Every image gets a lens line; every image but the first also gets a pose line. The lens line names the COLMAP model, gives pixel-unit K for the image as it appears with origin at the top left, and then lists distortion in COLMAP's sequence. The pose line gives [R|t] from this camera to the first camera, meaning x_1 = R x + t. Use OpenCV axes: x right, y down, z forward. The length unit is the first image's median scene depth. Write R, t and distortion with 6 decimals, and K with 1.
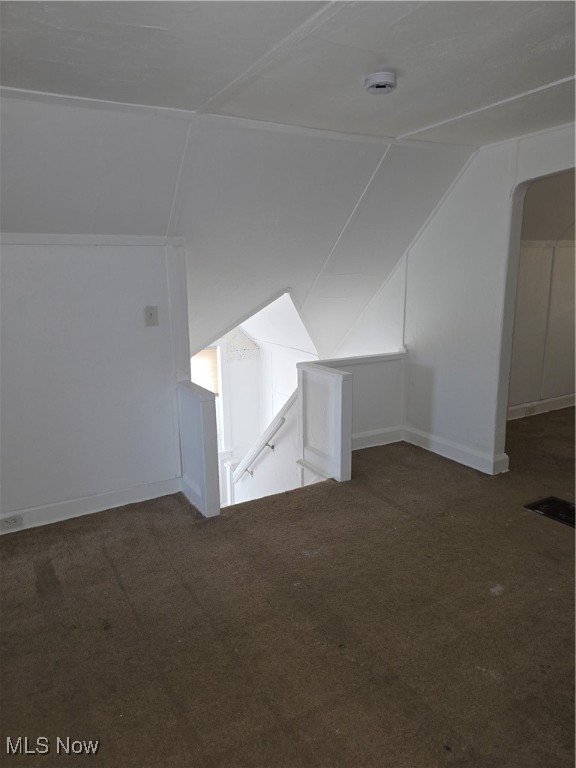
lens RADIAL K [[516.1, 0, 288.0], [0, 516.1, 384.0], [0, 0, 1]] dist [0.023436, -0.005868]
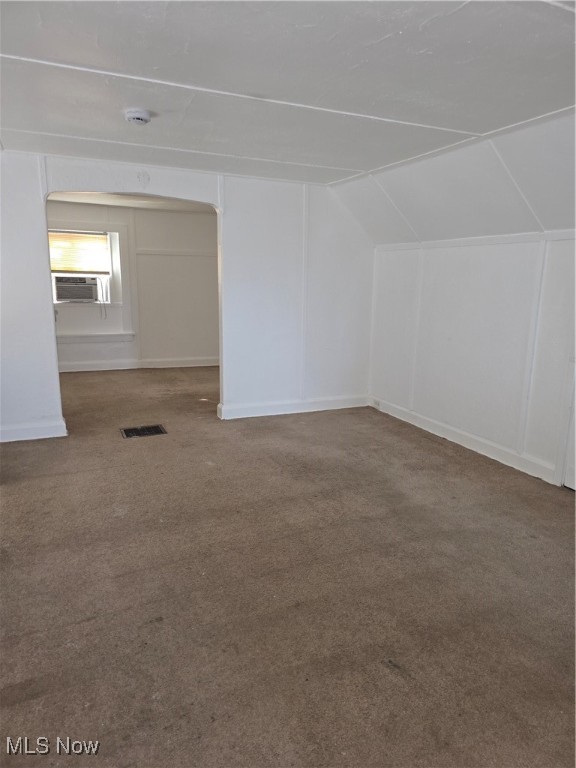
lens RADIAL K [[516.1, 0, 288.0], [0, 516.1, 384.0], [0, 0, 1]] dist [0.023436, -0.005868]
pose [[0.088165, -0.187640, 0.978273, -1.034269], [0.196721, 0.966035, 0.167563, -0.056168], [-0.976488, 0.177673, 0.122083, 0.504166]]
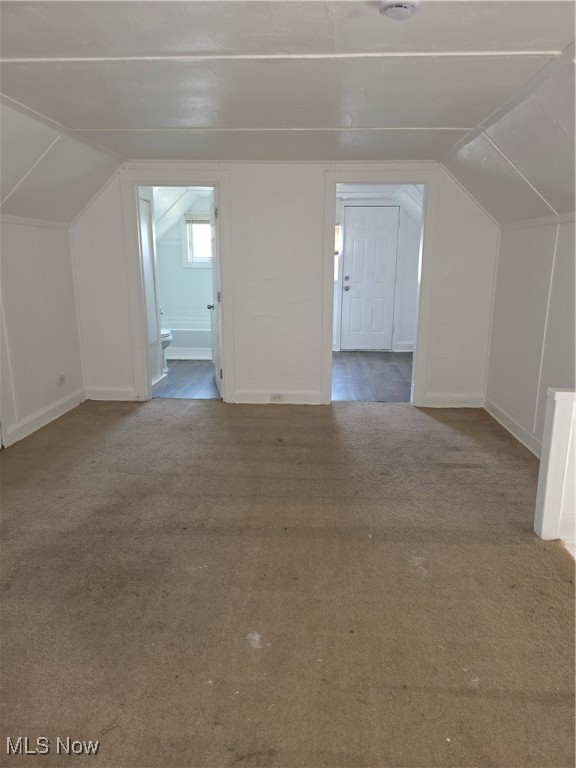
lens RADIAL K [[516.1, 0, 288.0], [0, 516.1, 384.0], [0, 0, 1]] dist [0.023436, -0.005868]
pose [[-0.537380, 0.208071, -0.817269, 0.904041], [-0.181312, 0.917920, 0.352915, -0.248371], [0.823619, 0.337830, -0.455546, 1.214563]]
